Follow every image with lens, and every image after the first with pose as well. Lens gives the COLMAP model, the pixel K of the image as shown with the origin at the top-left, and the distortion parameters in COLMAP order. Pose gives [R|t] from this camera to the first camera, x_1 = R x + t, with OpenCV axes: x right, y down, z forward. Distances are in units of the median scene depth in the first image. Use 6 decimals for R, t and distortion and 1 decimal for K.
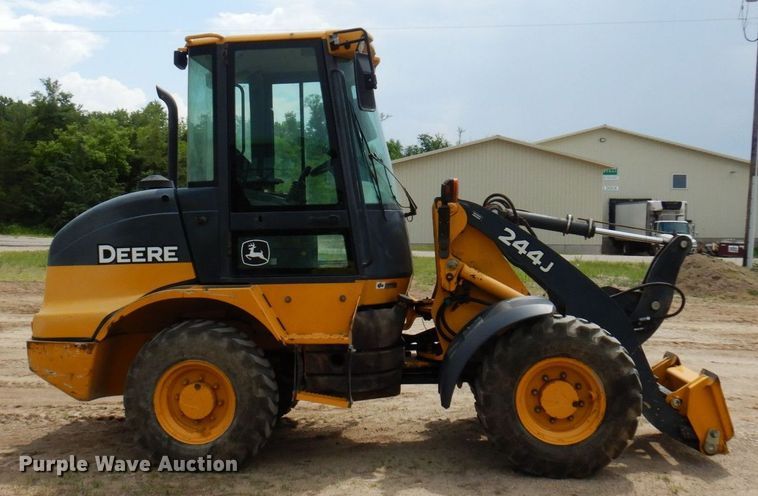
lens RADIAL K [[893.0, 0, 379.0], [0, 893.0, 248.0], [0, 0, 1]] dist [-0.036263, 0.006568]
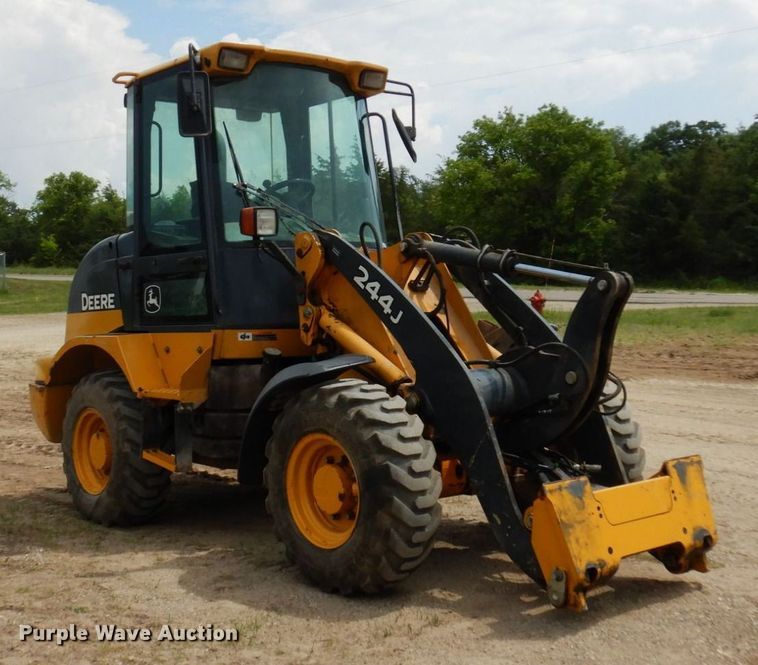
lens RADIAL K [[1129.6, 0, 379.0], [0, 1129.6, 332.5], [0, 0, 1]] dist [-0.000586, -0.032280]
pose [[0.712794, 0.015434, -0.701204, 0.858944], [-0.000434, 0.999767, 0.021564, 0.014373], [0.701374, -0.015066, 0.712635, 0.323645]]
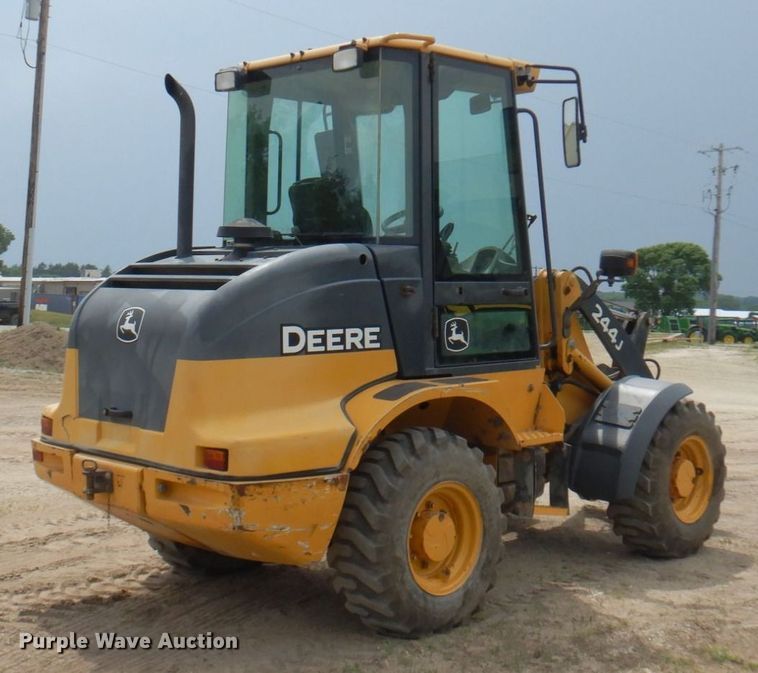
lens RADIAL K [[1113.9, 0, 379.0], [0, 1113.9, 336.5], [0, 0, 1]] dist [0.009122, 0.016643]
pose [[0.648456, -0.015200, 0.761100, -0.912324], [-0.003914, 0.999721, 0.023301, -0.015165], [-0.761242, -0.018089, 0.648216, 0.428815]]
